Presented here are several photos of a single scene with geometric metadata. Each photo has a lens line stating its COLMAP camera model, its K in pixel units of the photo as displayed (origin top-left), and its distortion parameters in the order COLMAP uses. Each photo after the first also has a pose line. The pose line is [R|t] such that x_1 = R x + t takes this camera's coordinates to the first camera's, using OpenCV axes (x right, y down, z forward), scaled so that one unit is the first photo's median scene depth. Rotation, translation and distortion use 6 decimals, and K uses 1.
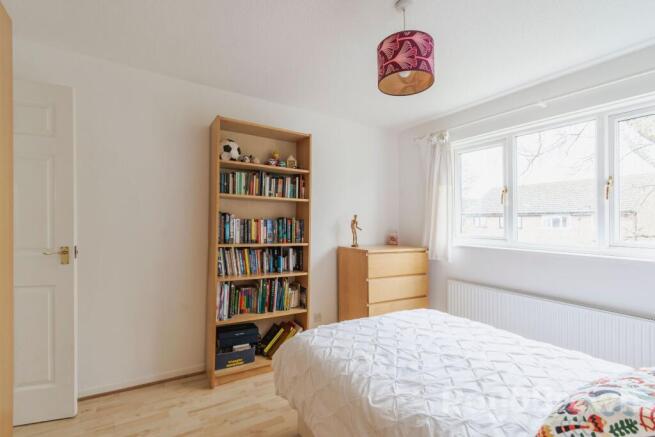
lens RADIAL K [[291.4, 0, 326.0], [0, 291.4, 220.8], [0, 0, 1]] dist [-0.000459, 0.000042]
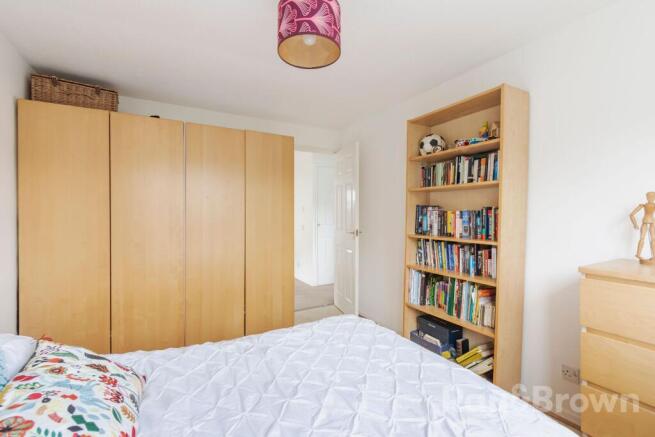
lens RADIAL K [[291.4, 0, 326.0], [0, 291.4, 220.8], [0, 0, 1]] dist [-0.000459, 0.000042]
pose [[-0.011355, 0.002266, -0.999933, 0.673520], [0.006505, 0.999976, 0.002192, 0.021364], [0.999914, -0.006479, -0.011370, 0.618245]]
